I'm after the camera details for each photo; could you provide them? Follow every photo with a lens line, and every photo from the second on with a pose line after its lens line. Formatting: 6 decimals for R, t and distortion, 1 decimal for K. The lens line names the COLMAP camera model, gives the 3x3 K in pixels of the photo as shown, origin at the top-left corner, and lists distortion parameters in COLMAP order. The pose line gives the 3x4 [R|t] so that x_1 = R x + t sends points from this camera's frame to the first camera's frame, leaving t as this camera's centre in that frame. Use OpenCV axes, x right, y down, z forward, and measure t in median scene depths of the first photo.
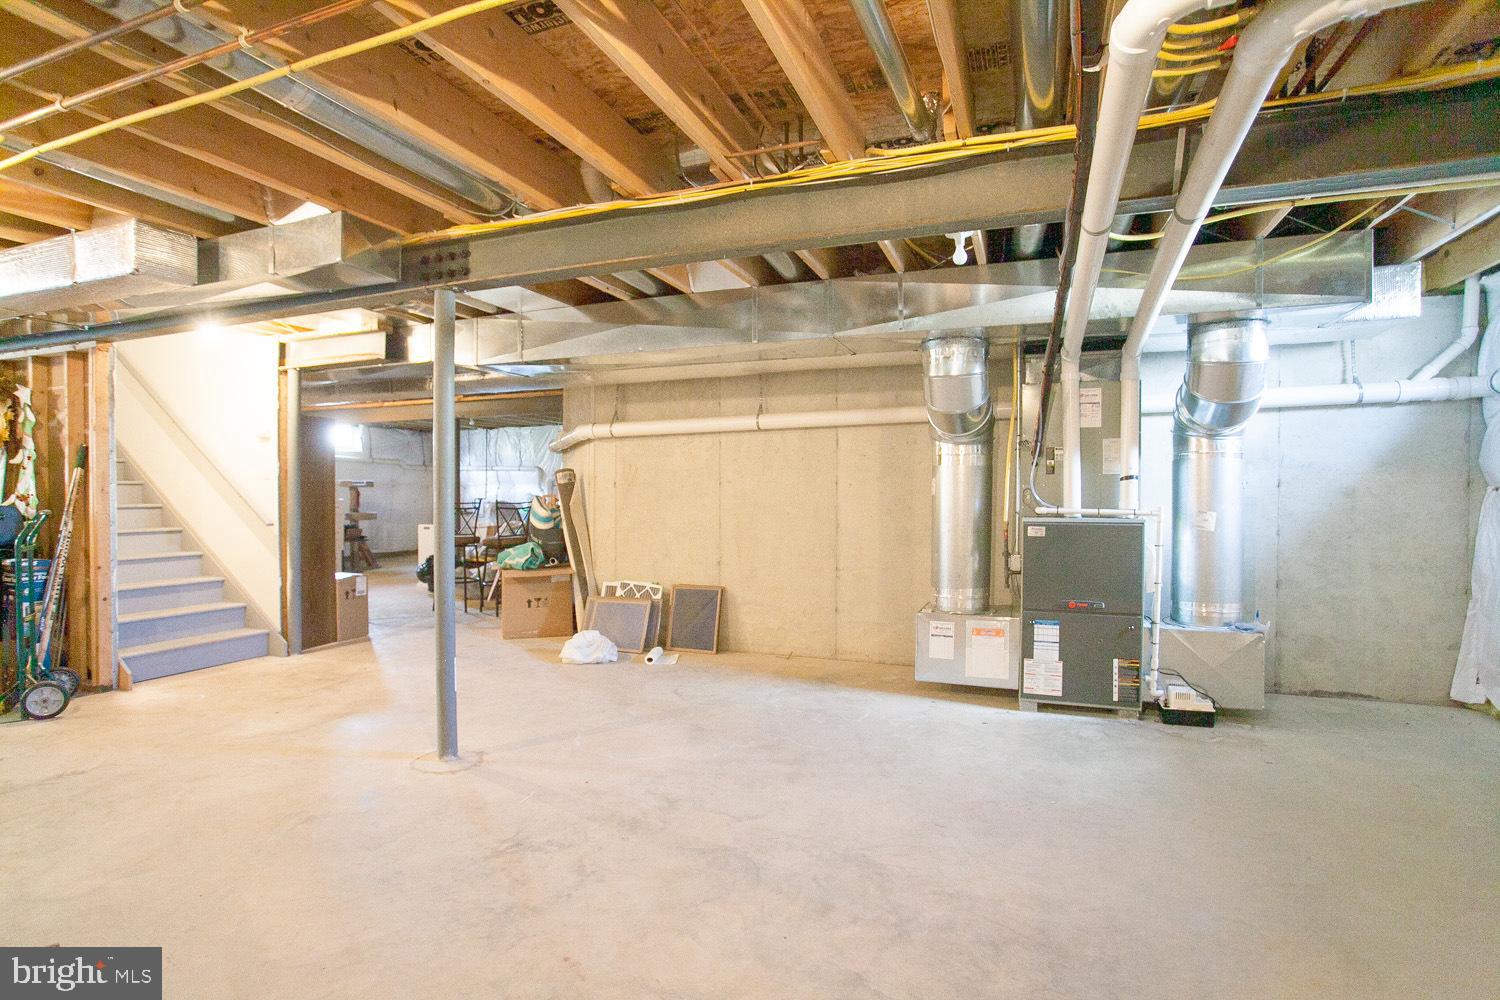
lens RADIAL K [[738.0, 0, 742.2], [0, 738.0, 499.1], [0, 0, 1]] dist [-0.001090, -0.000094]
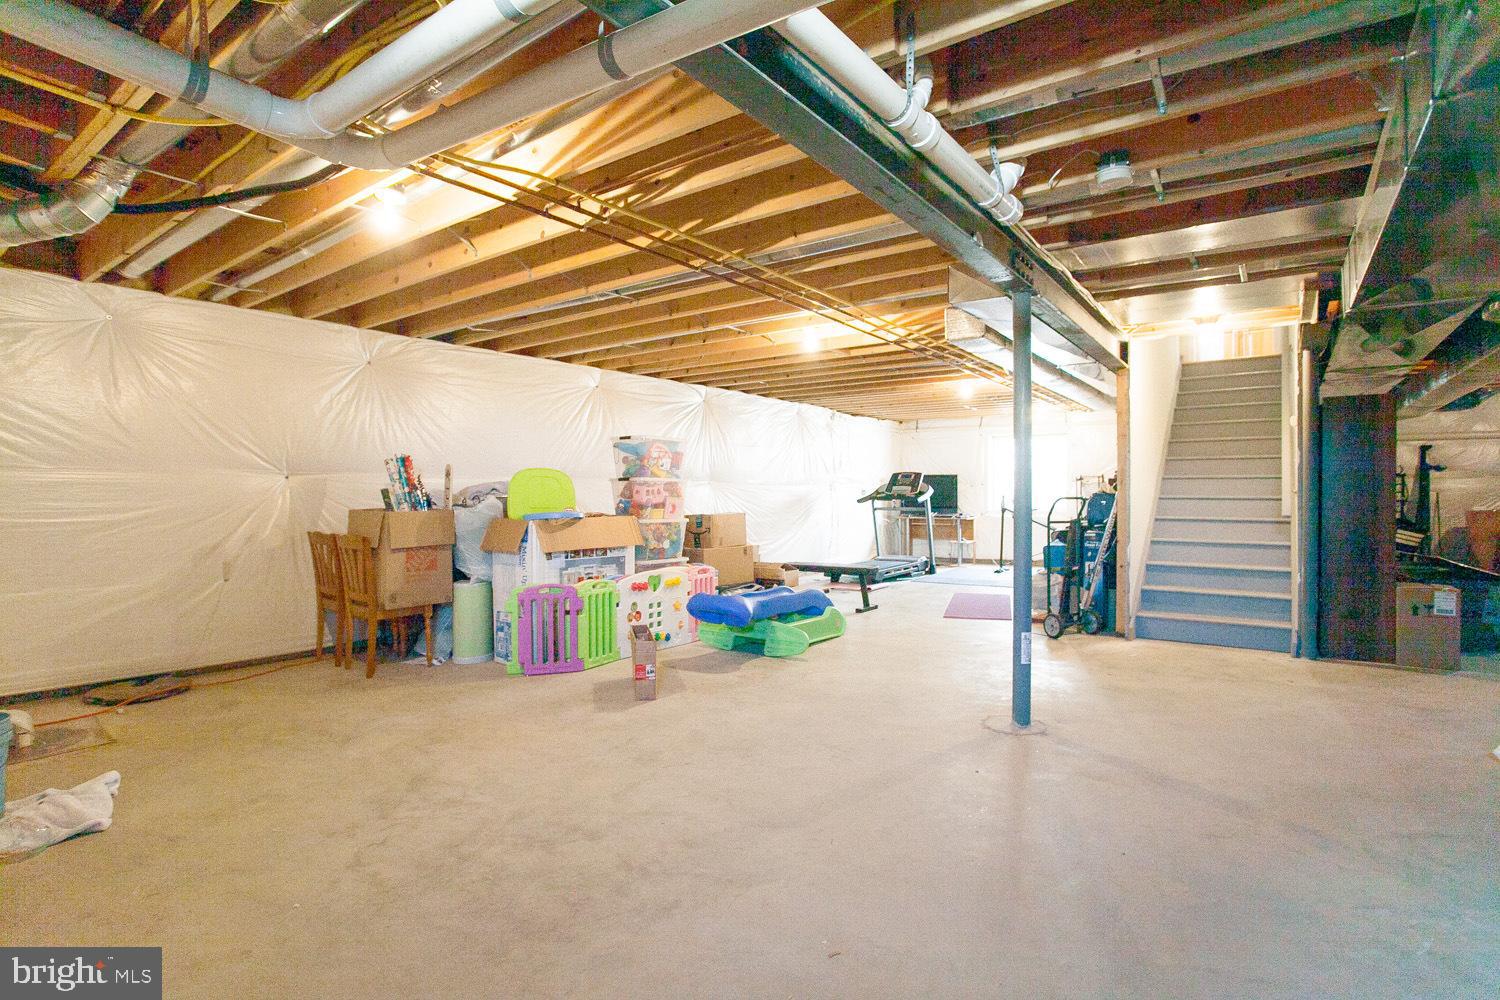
lens RADIAL K [[738.0, 0, 740.5], [0, 738.0, 502.6], [0, 0, 1]] dist [-0.001090, -0.000094]
pose [[-0.243689, 0.006374, -0.969833, 1.174599], [-0.003394, 0.999967, 0.007425, 0.025890], [0.969848, 0.005101, -0.243659, 1.339177]]
